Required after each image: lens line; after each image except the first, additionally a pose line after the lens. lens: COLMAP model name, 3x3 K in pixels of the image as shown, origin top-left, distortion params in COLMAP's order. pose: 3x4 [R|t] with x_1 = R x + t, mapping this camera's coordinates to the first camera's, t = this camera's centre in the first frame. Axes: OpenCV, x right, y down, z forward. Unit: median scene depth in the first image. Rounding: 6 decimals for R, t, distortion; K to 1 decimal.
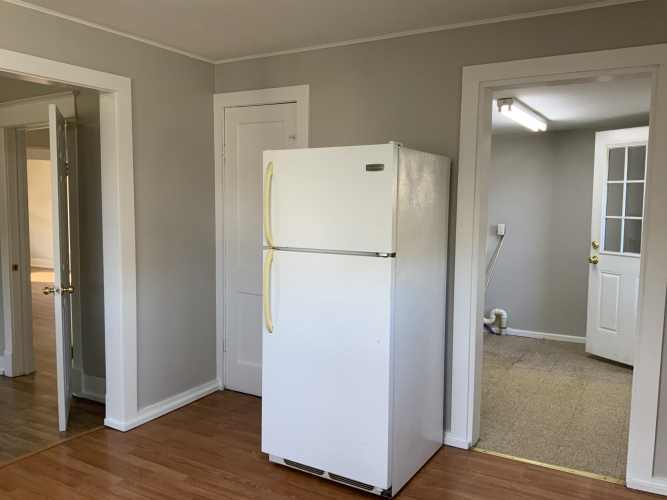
lens RADIAL K [[557.4, 0, 332.9], [0, 557.4, 248.4], [0, 0, 1]] dist [0.097186, -0.173712]
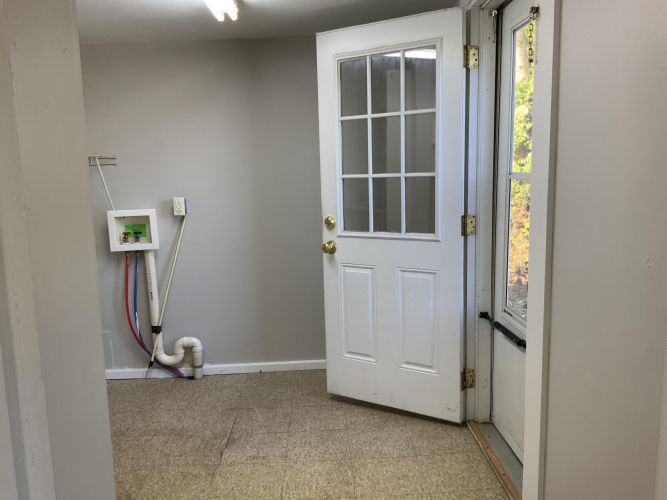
lens RADIAL K [[557.4, 0, 332.9], [0, 557.4, 248.4], [0, 0, 1]] dist [0.097186, -0.173712]
pose [[0.852932, -0.103696, 0.511619, 0.151816], [0.080386, 0.994472, 0.067548, -0.019365], [-0.515796, -0.016487, 0.856553, 0.474068]]
